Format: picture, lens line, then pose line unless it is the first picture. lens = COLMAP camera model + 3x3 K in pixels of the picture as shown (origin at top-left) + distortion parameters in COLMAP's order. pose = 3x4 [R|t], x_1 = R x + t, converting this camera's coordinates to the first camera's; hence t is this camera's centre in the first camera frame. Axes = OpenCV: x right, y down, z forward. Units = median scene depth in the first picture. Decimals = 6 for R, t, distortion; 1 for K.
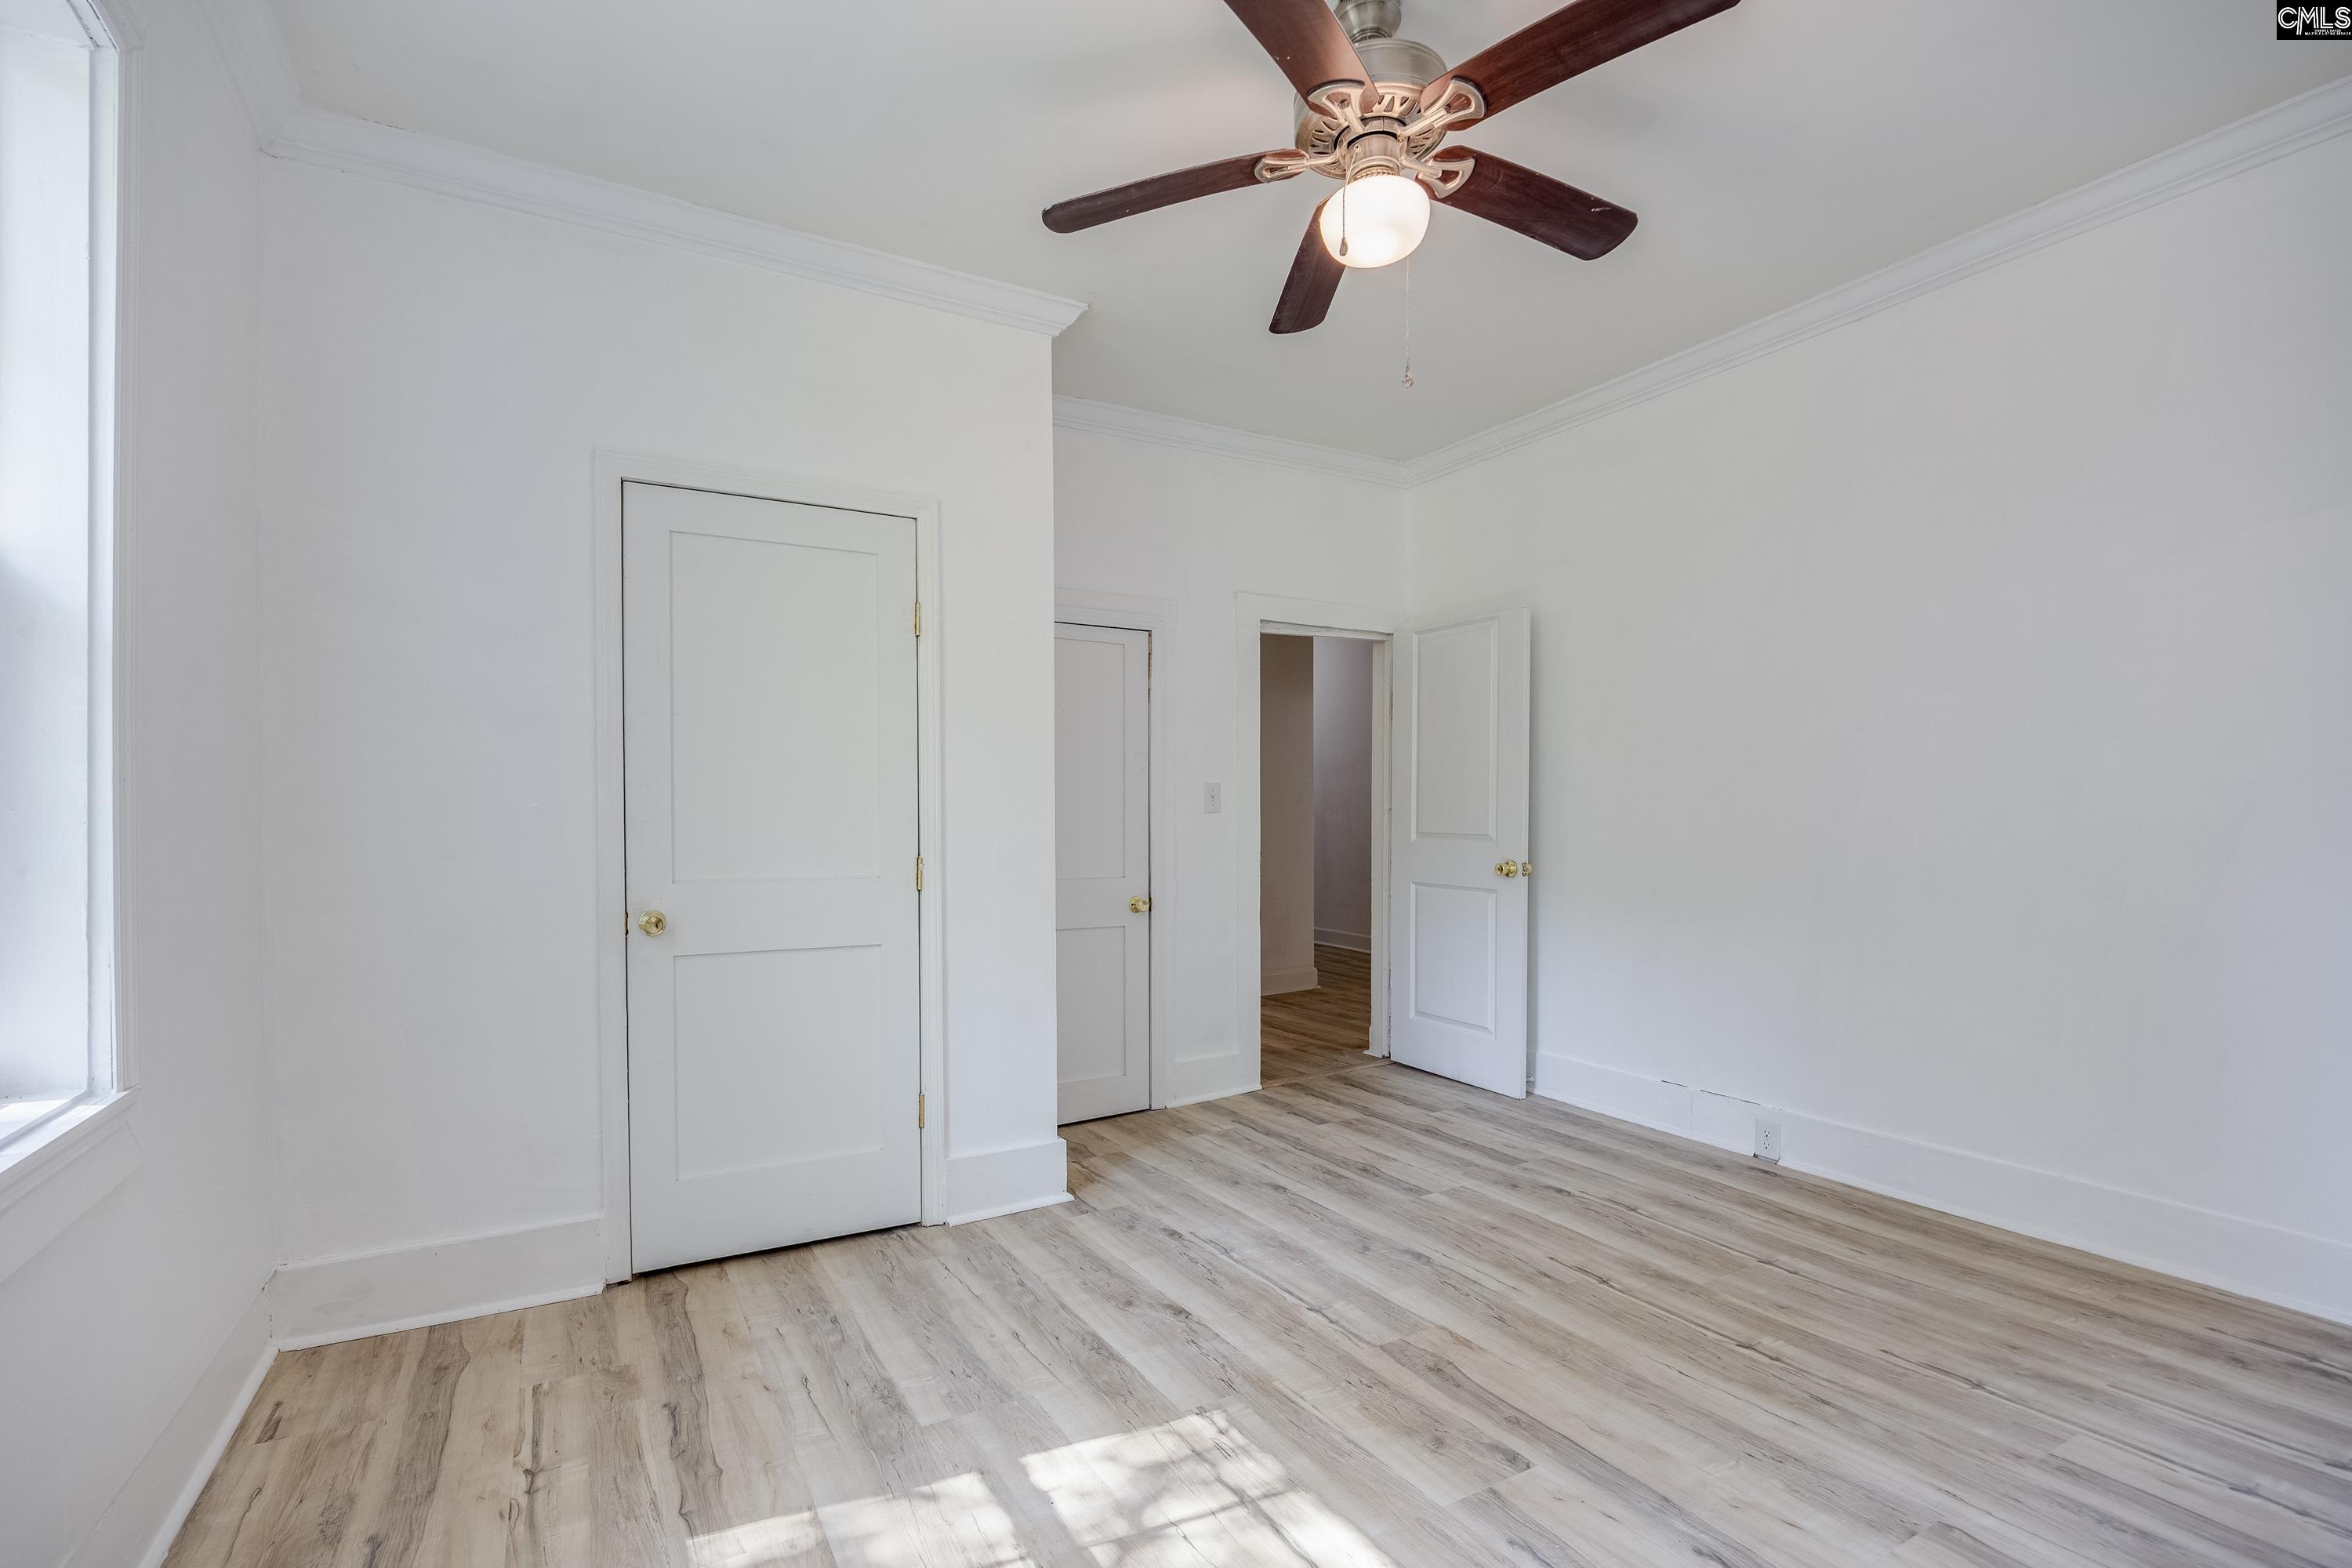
lens RADIAL K [[1084.3, 0, 1175.0], [0, 1084.3, 805.7], [0, 0, 1]] dist [-0.008193, -0.000739]
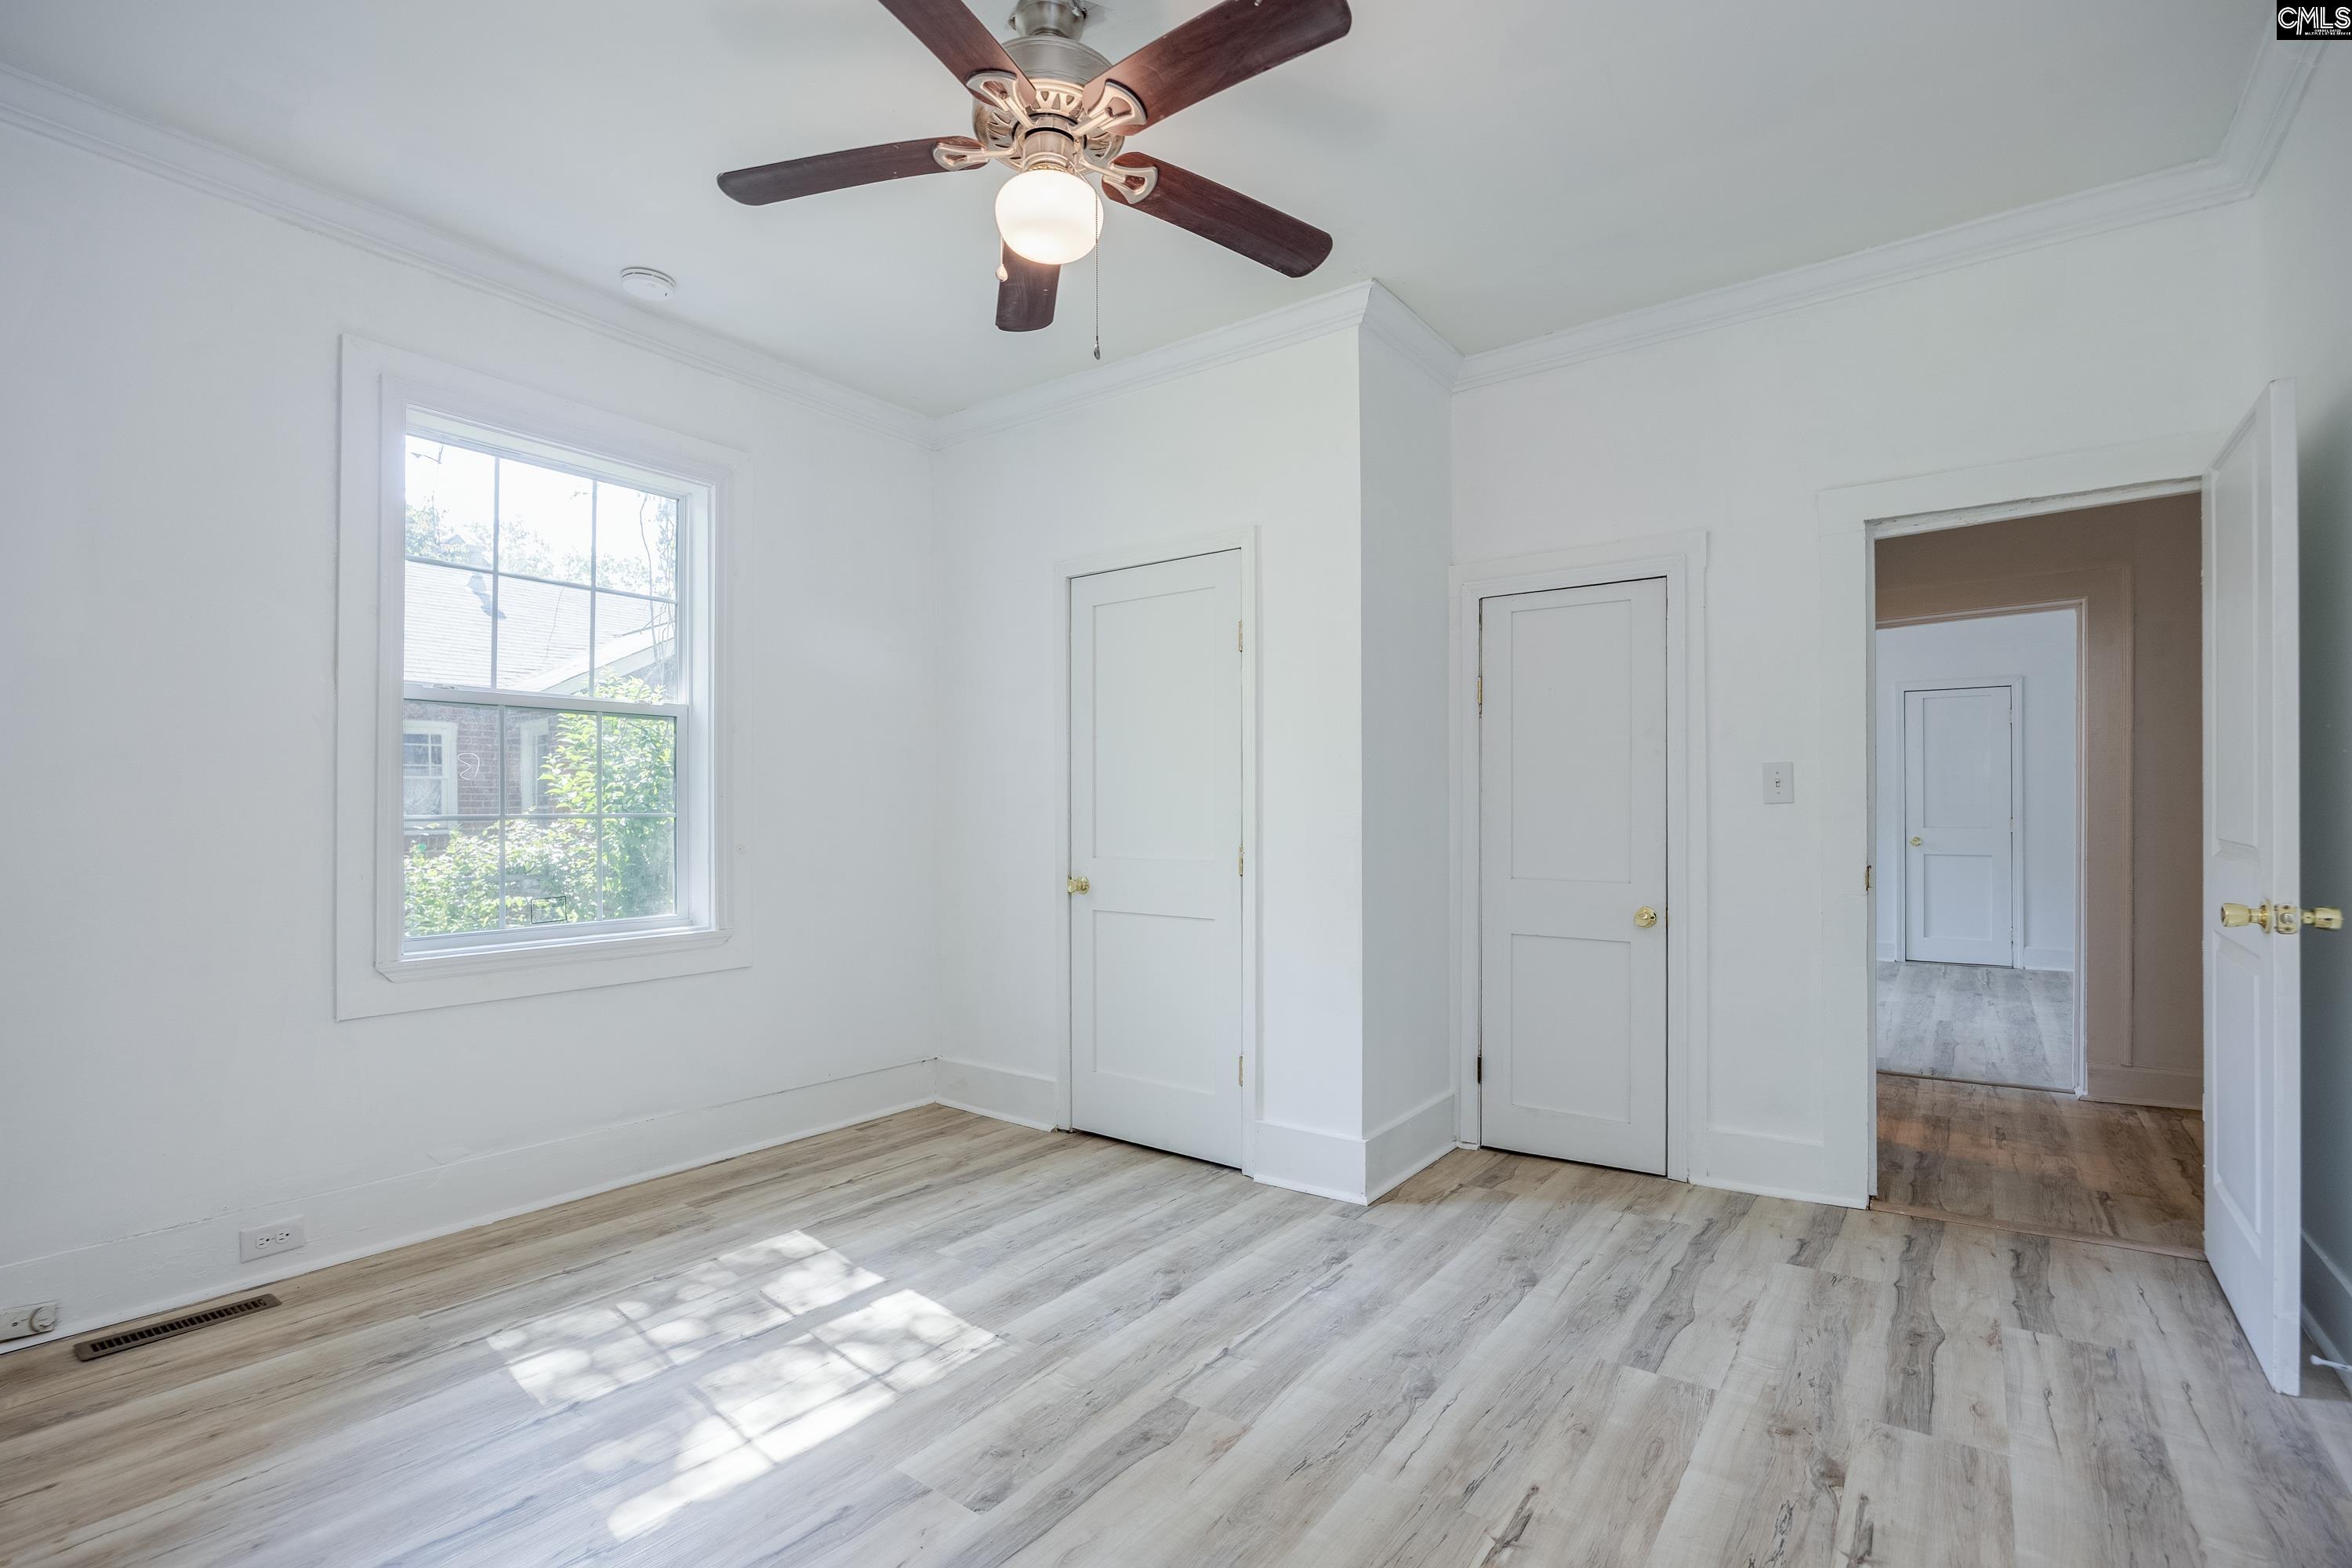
lens RADIAL K [[1084.3, 0, 1170.8], [0, 1084.3, 793.3], [0, 0, 1]] dist [-0.008193, -0.000739]
pose [[0.397038, -0.009587, -0.917752, 0.872832], [0.012816, 0.999906, -0.004901, -0.004444], [0.917713, -0.009816, 0.397124, 0.543216]]
